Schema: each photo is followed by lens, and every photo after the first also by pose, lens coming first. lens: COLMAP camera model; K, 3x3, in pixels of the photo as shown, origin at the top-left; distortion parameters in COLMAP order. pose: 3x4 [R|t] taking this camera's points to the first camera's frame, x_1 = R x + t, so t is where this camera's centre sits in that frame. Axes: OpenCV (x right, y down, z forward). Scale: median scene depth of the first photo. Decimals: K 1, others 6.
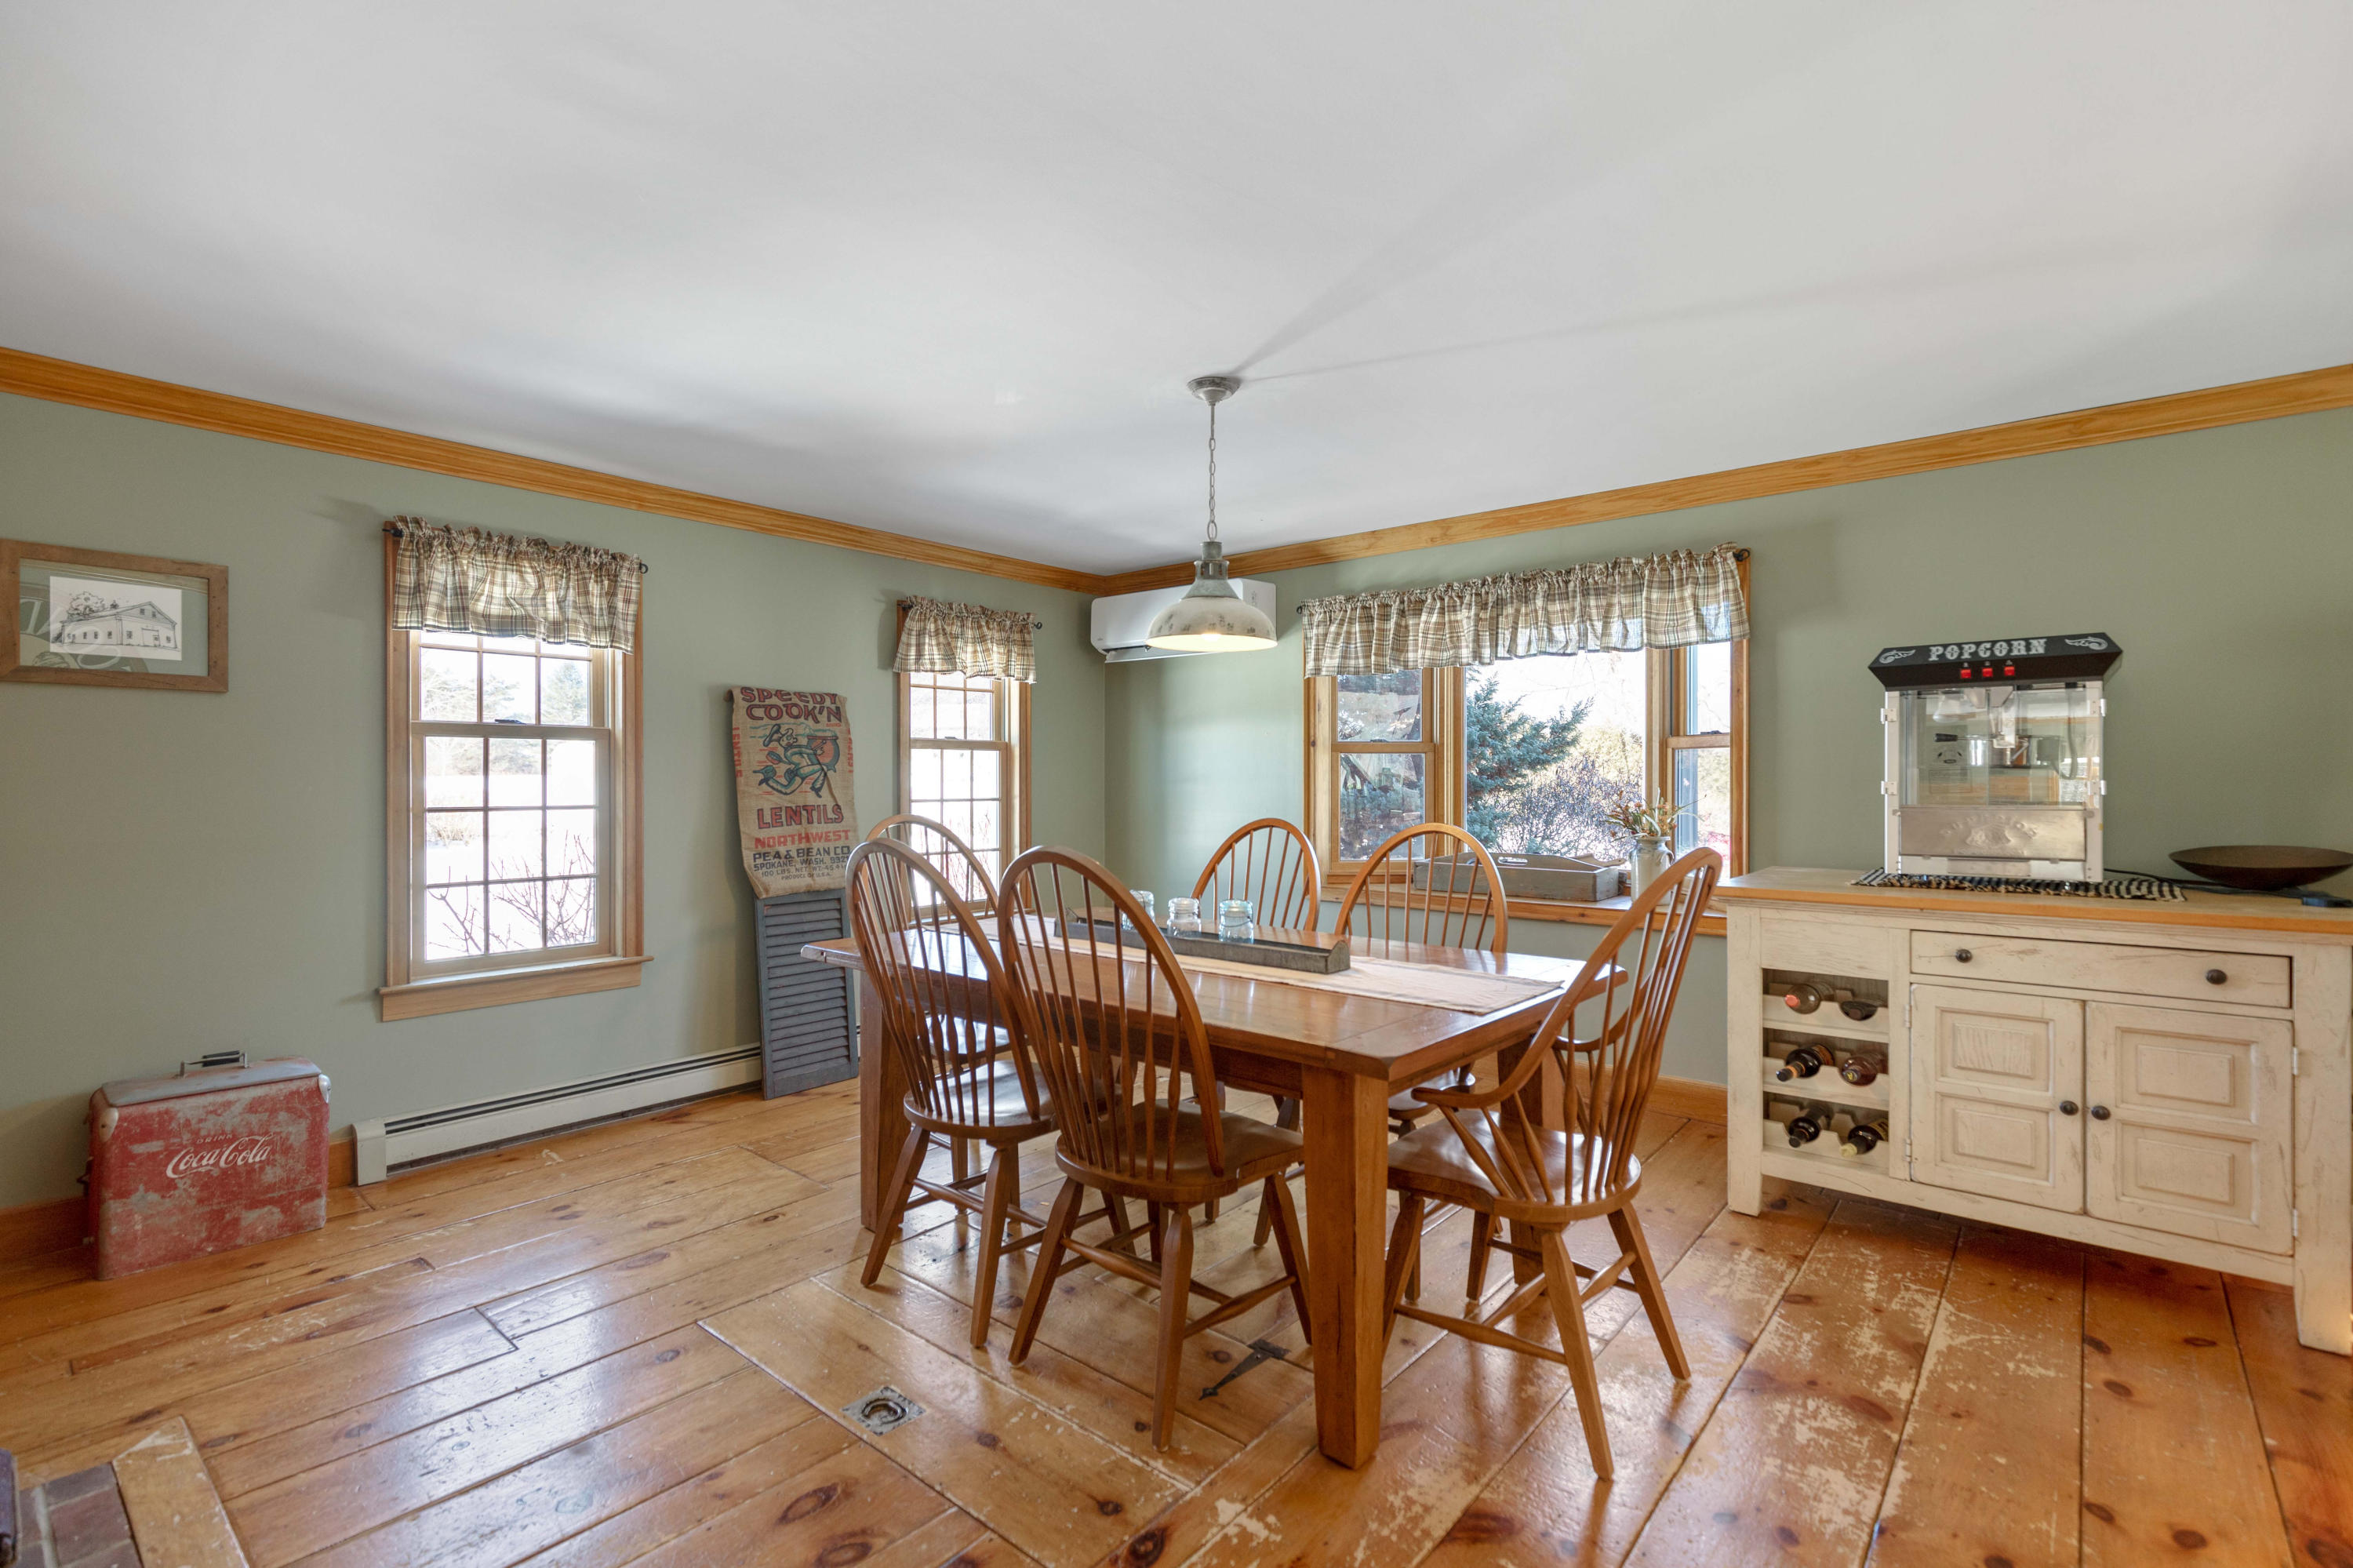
lens RADIAL K [[1065.9, 0, 1194.4], [0, 1065.9, 772.6], [0, 0, 1]] dist [0.012653, -0.001326]
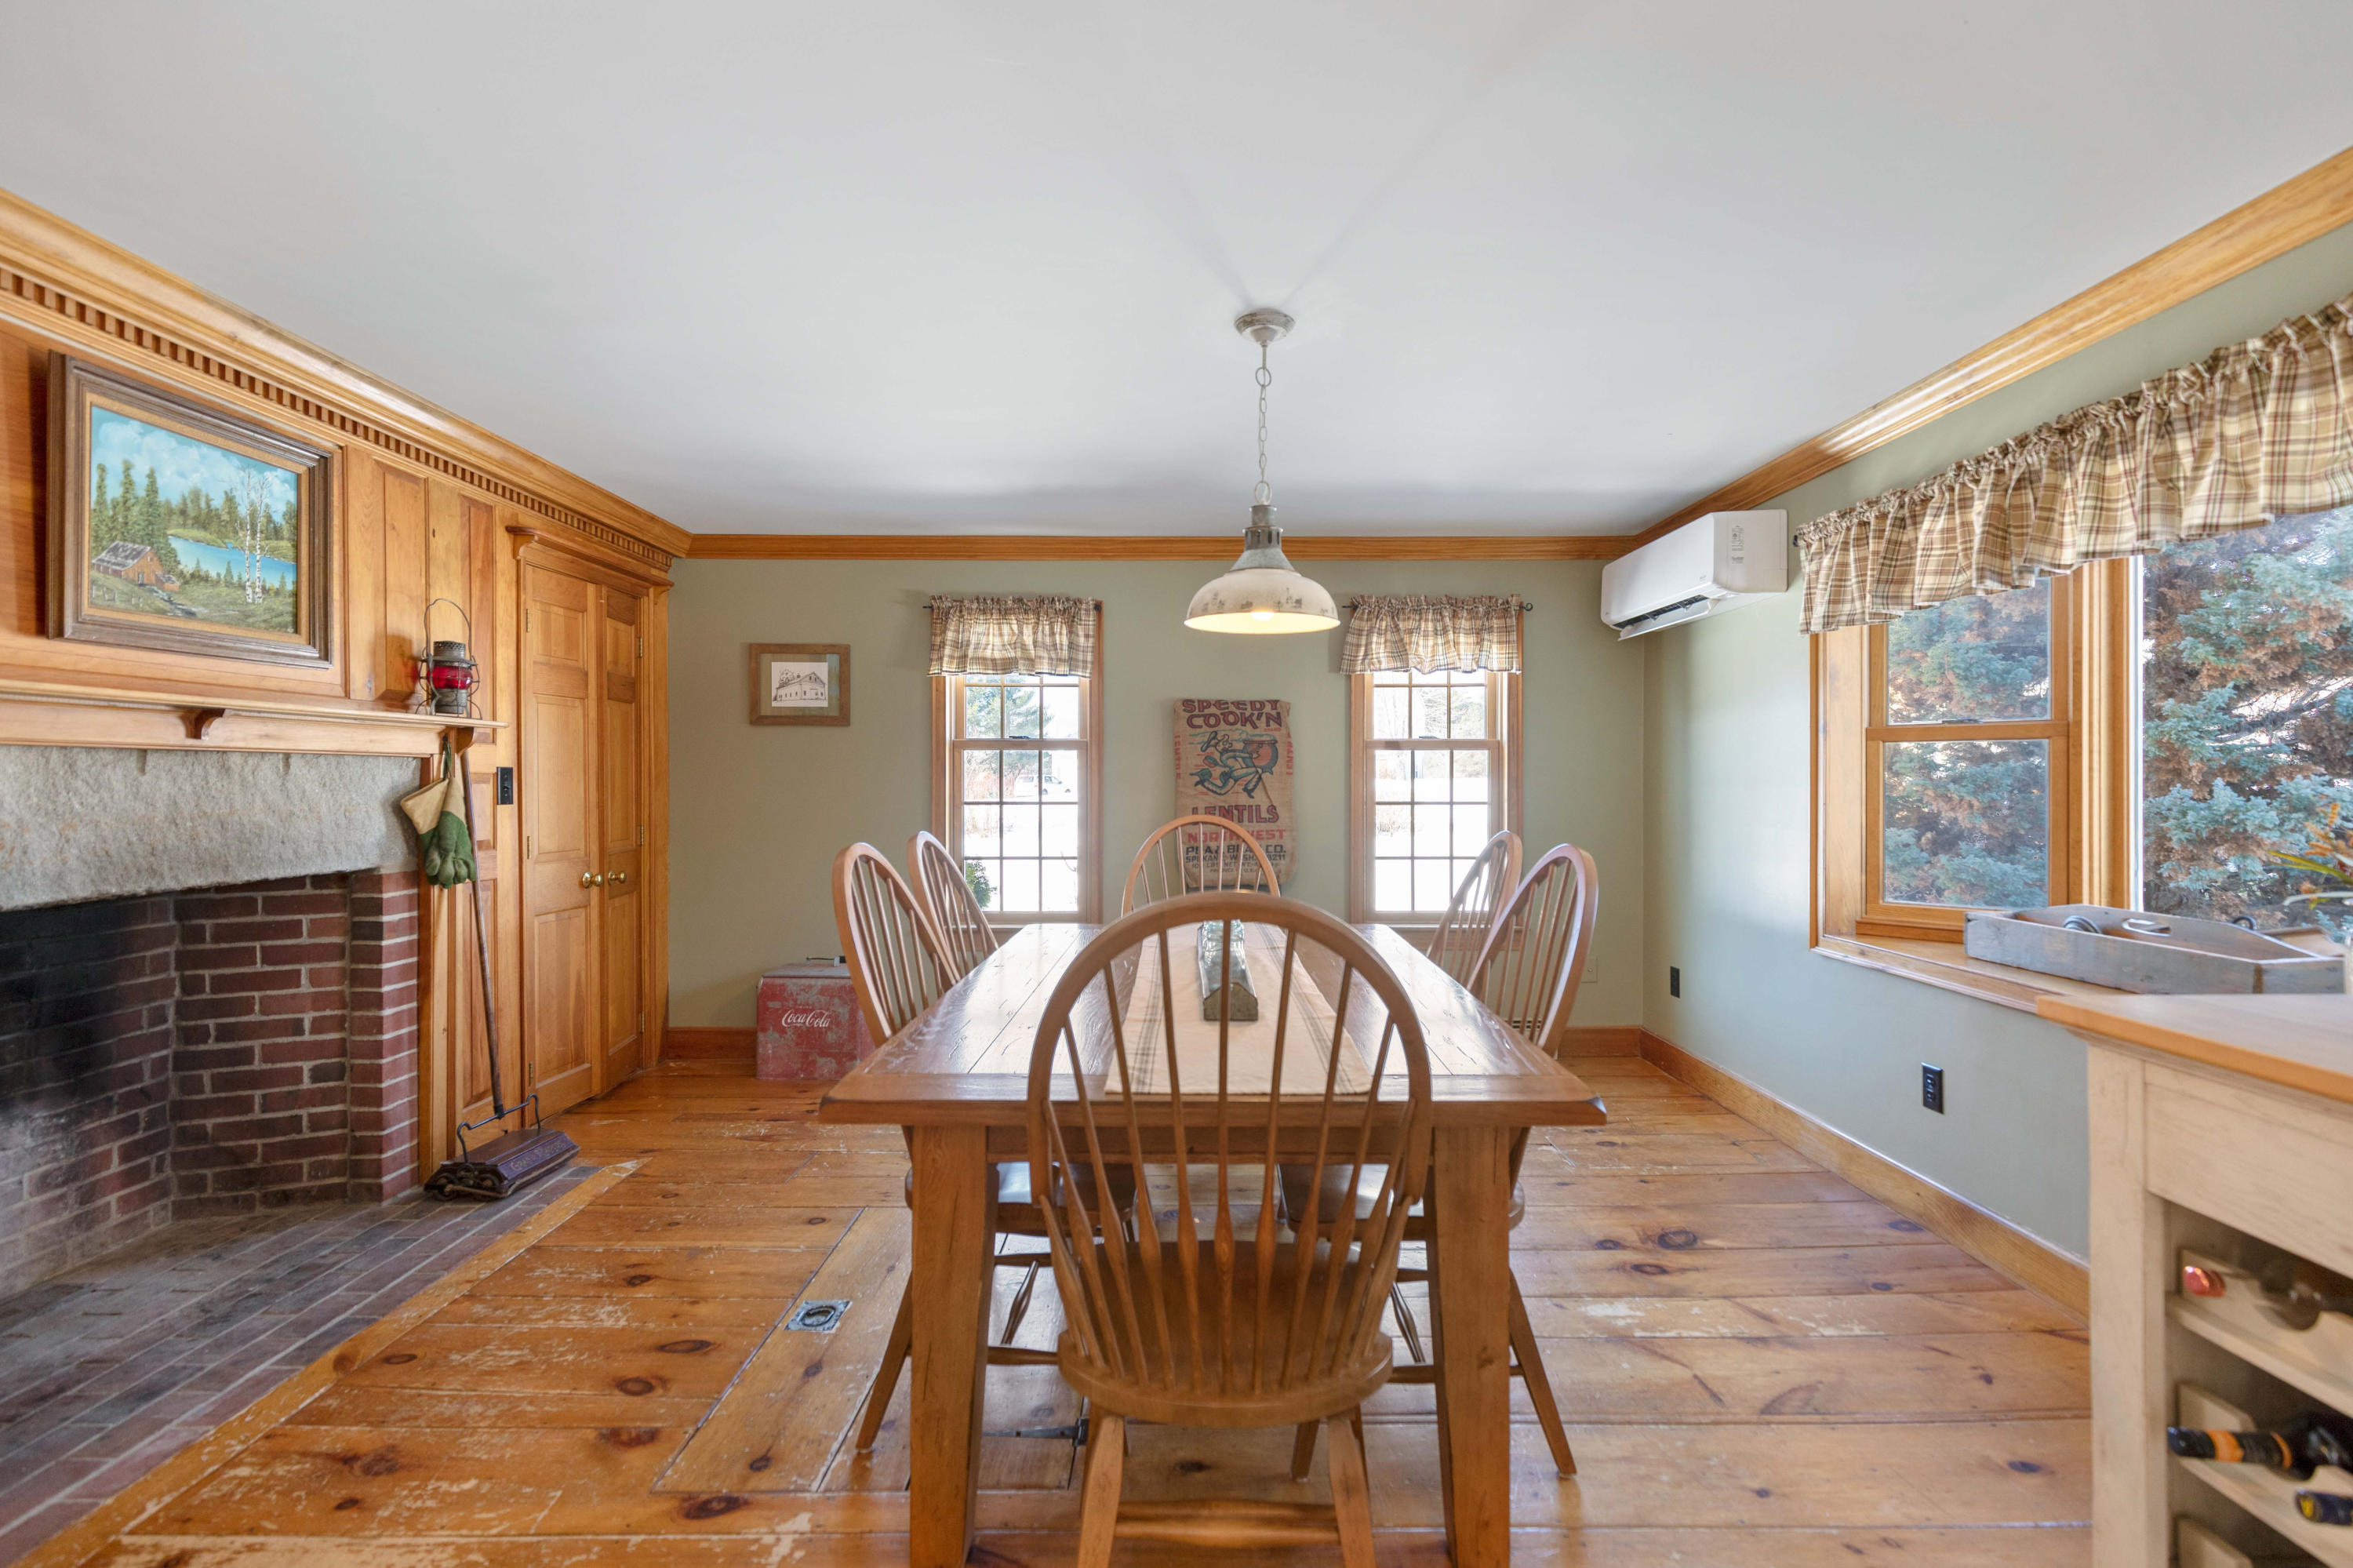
lens RADIAL K [[1065.9, 0, 1209.2], [0, 1065.9, 779.3], [0, 0, 1]] dist [0.012653, -0.001326]
pose [[0.652253, -0.000926, -0.758001, 0.440068], [0.004525, 0.999986, 0.002673, 0.001306], [0.757988, -0.005173, 0.652248, 0.277326]]
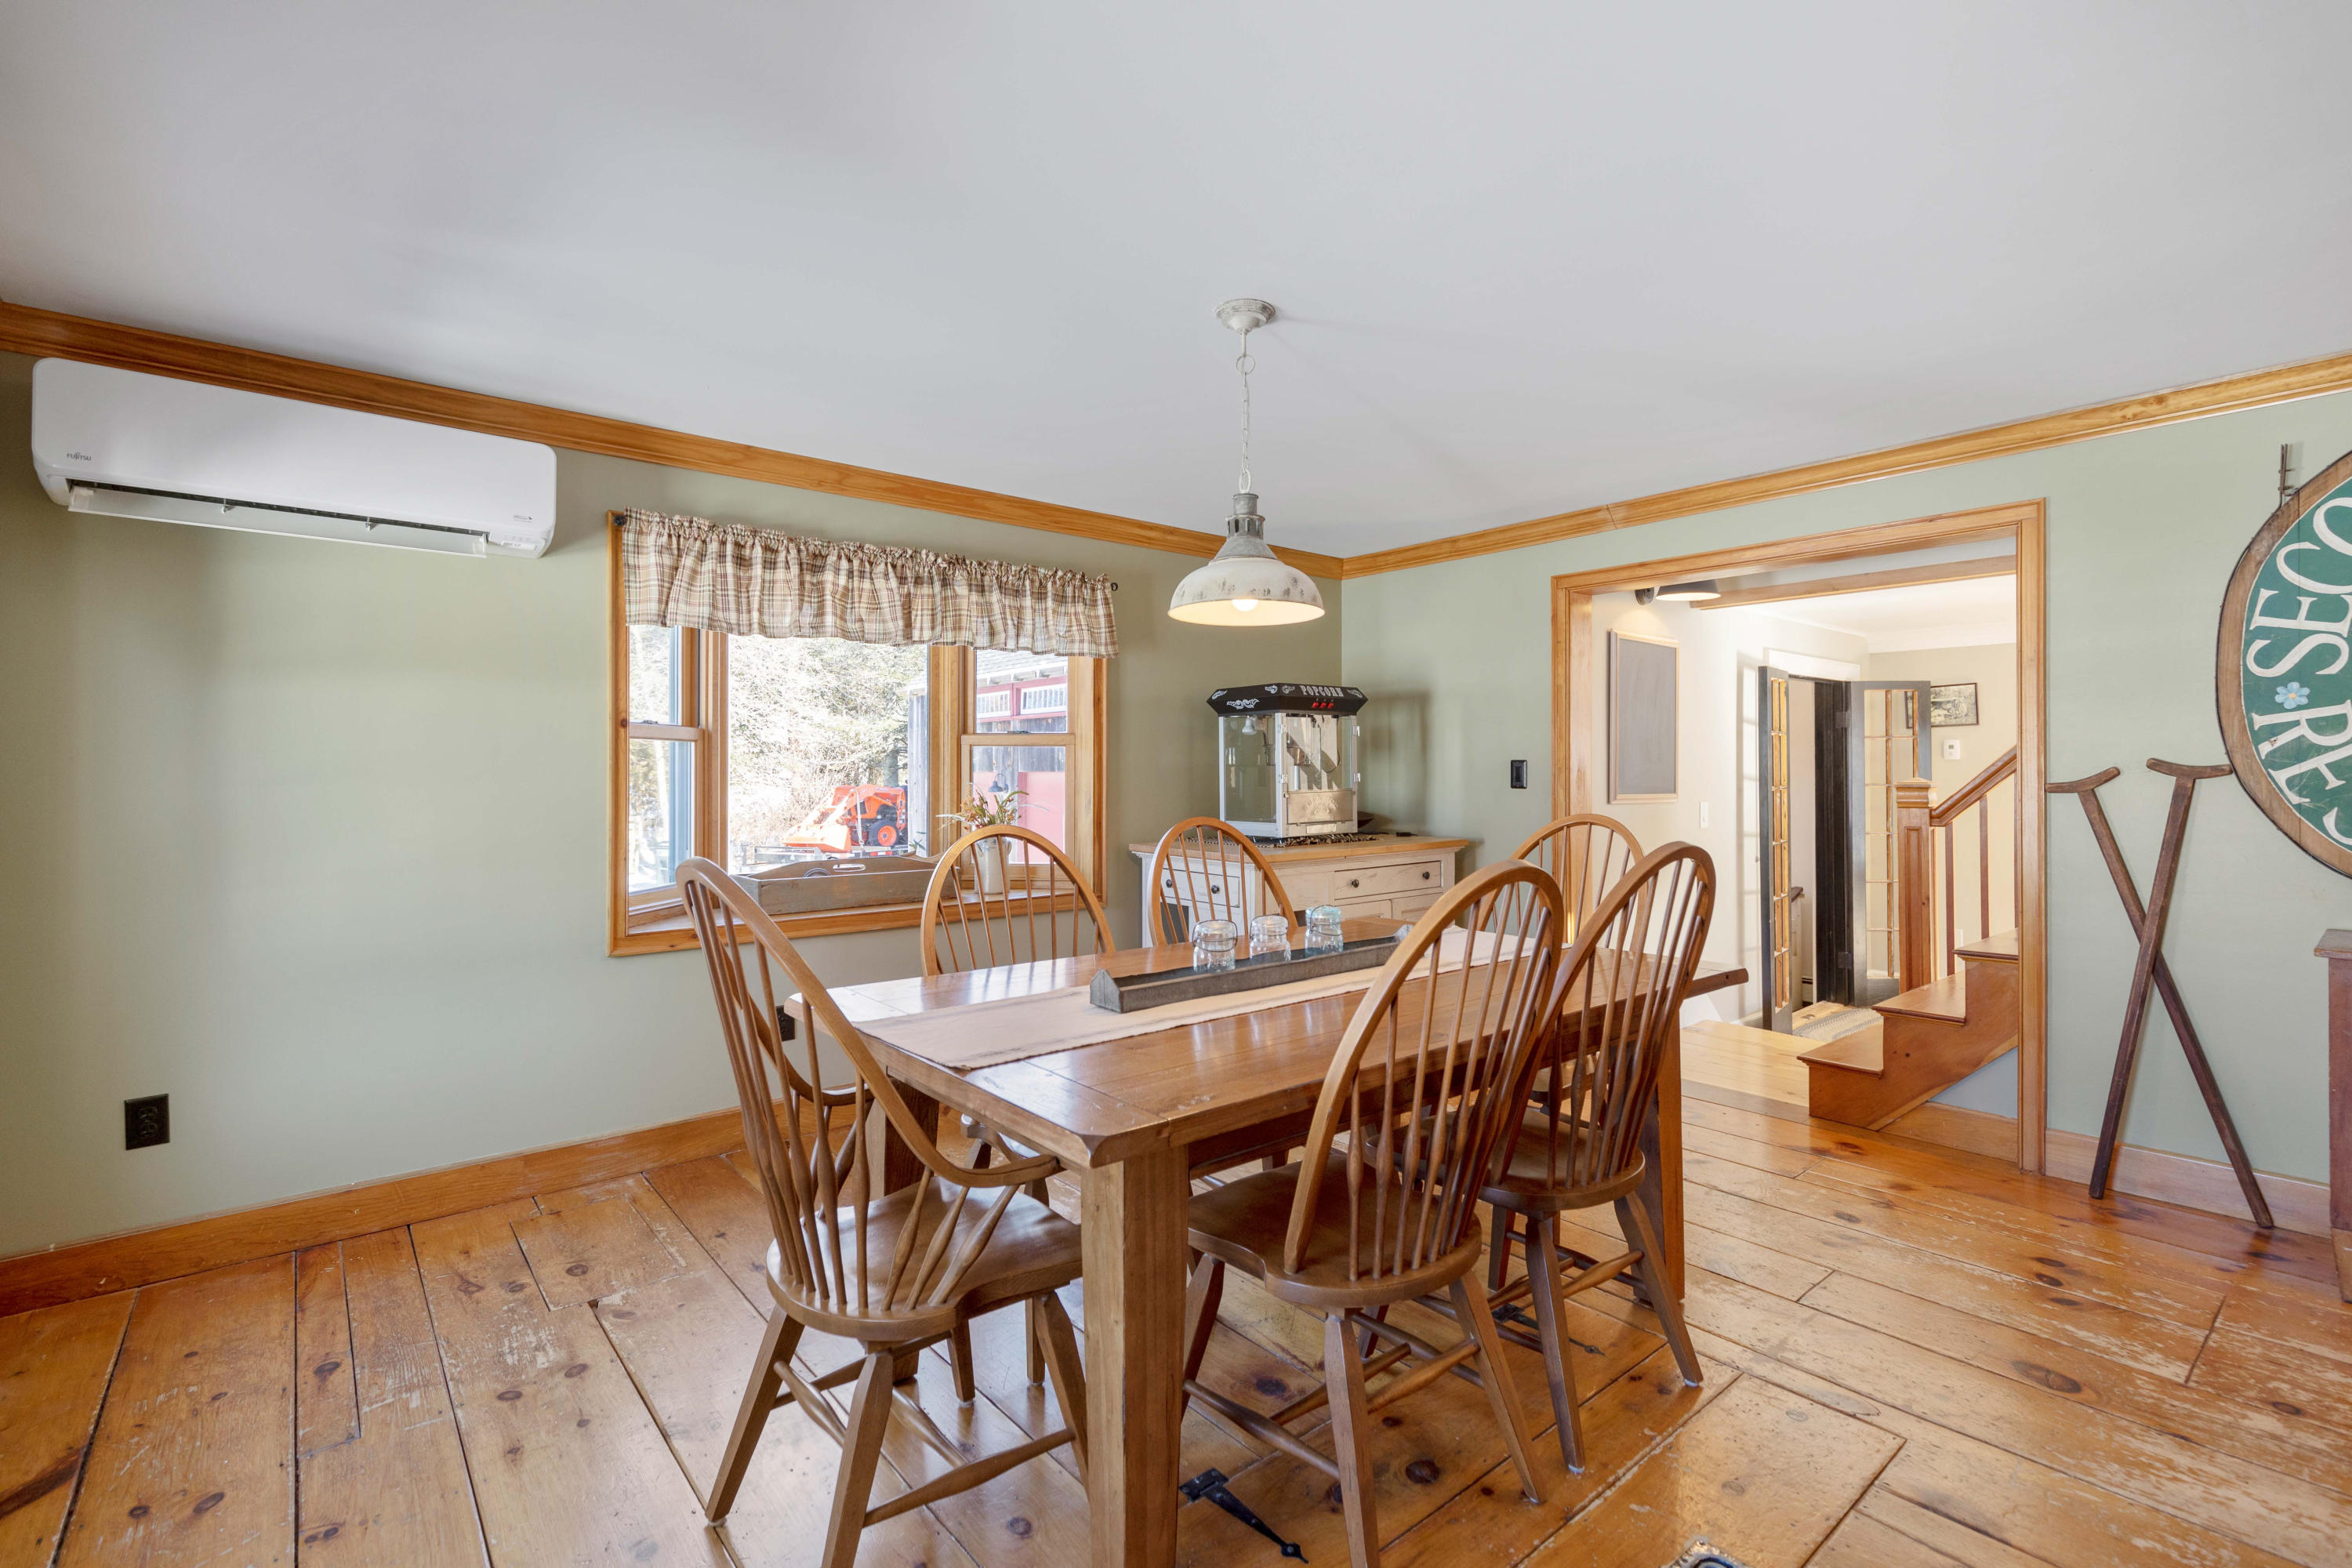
lens RADIAL K [[1065.4, 0, 1176.2], [0, 1065.4, 777.1], [0, 0, 1]] dist [0.012653, -0.001326]
pose [[0.170019, -0.004333, 0.985431, -0.563475], [0.003142, 0.999988, 0.003855, 0.003569], [-0.985436, 0.002441, 0.170030, 0.635019]]
